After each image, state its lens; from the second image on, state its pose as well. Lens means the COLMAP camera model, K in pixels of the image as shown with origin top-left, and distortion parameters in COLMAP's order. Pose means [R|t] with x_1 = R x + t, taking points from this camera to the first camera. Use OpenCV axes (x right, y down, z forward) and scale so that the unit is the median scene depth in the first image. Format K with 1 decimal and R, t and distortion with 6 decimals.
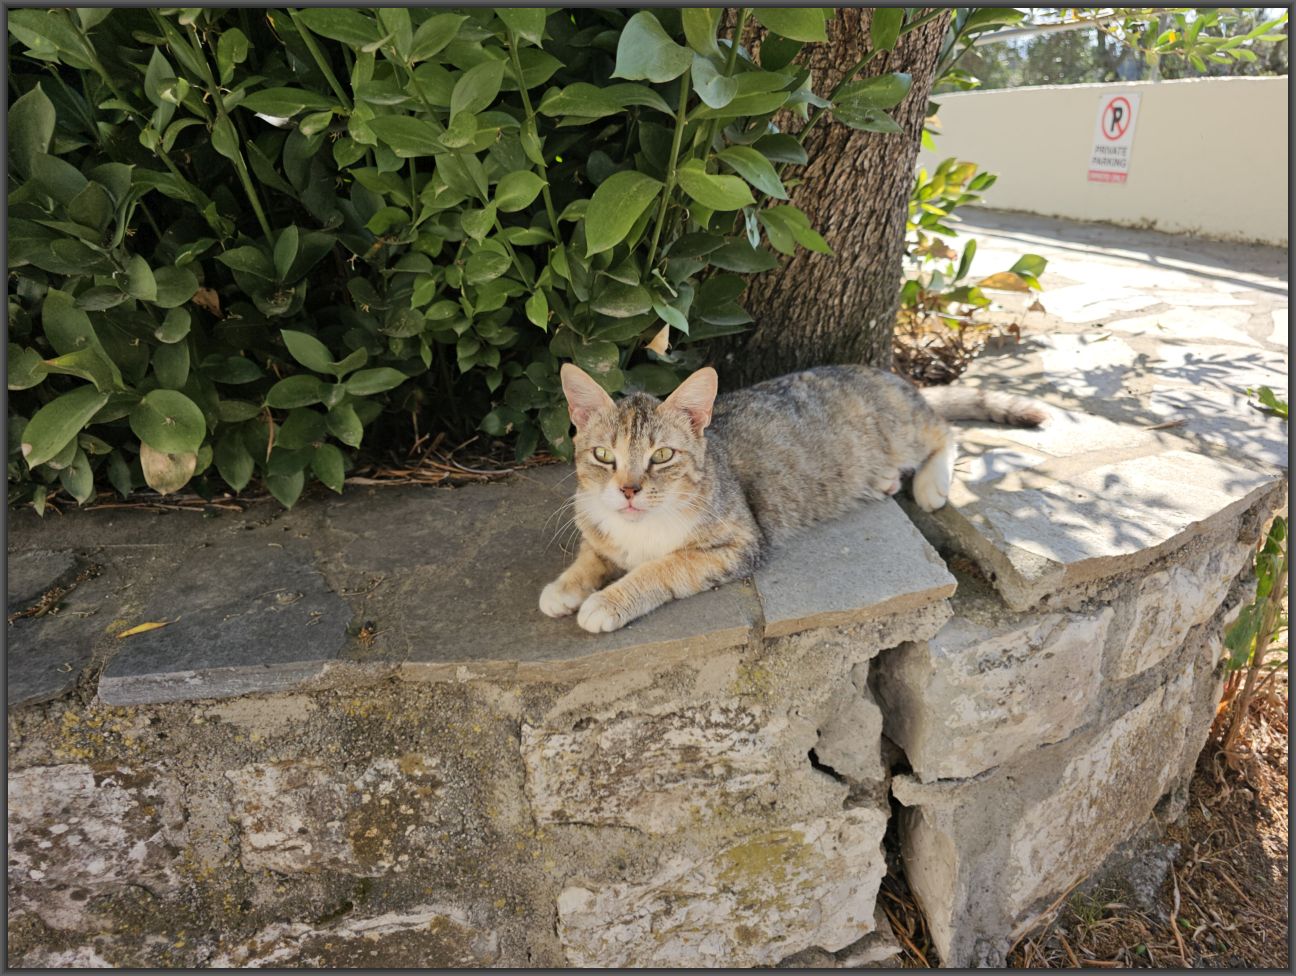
lens RADIAL K [[865.6, 0, 649.4], [0, 865.6, 487.1], [0, 0, 1]] dist [0.028491, -0.023806]
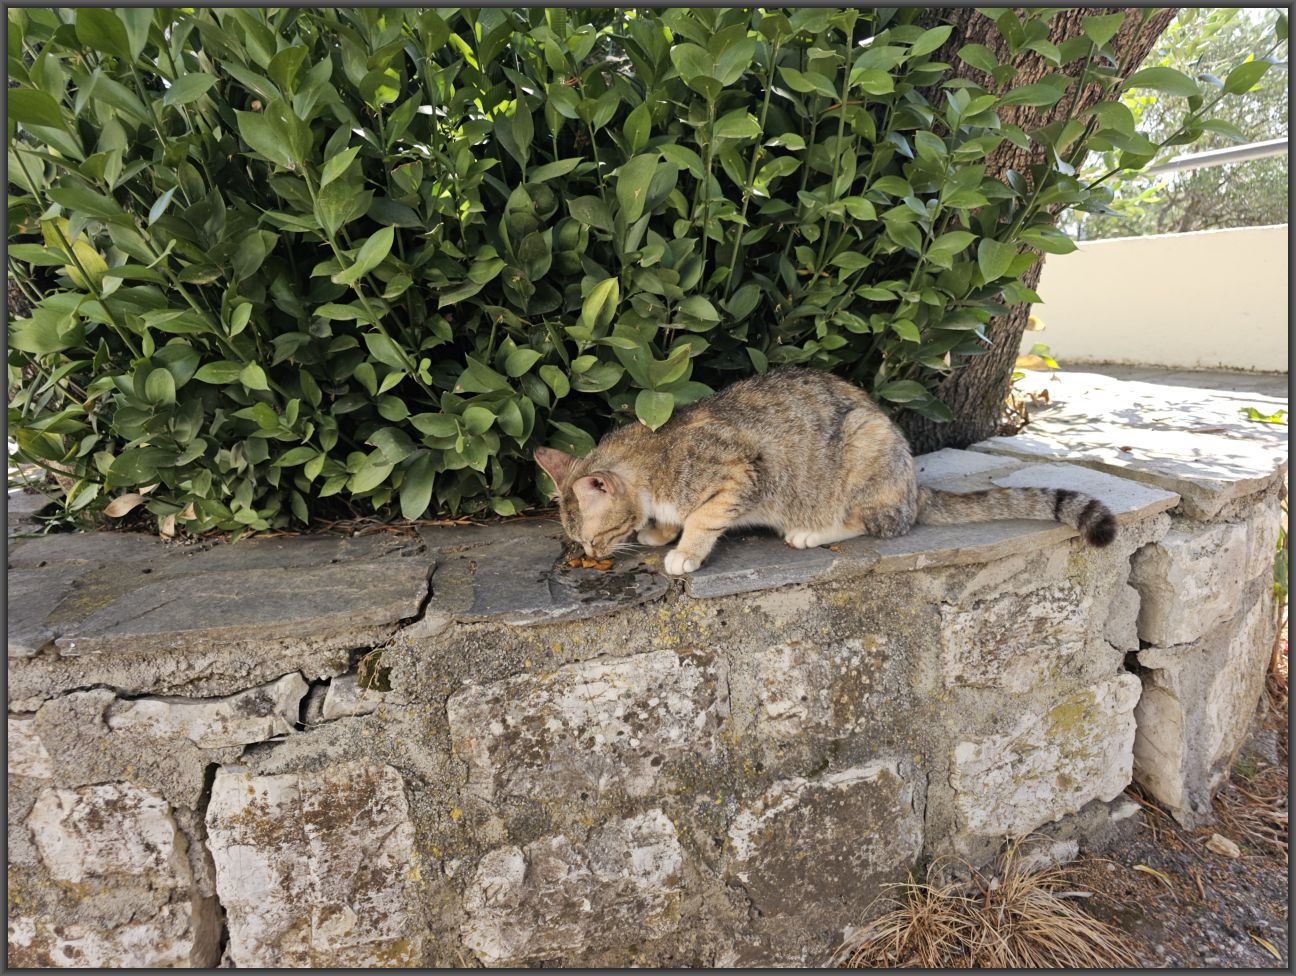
lens RADIAL K [[865.6, 0, 646.3], [0, 865.6, 485.8], [0, 0, 1]] dist [0.028491, -0.023806]
pose [[0.982139, -0.062502, 0.177474, -0.841202], [0.094143, 0.979897, -0.175892, 0.278674], [-0.162913, 0.189459, 0.968279, -0.326392]]
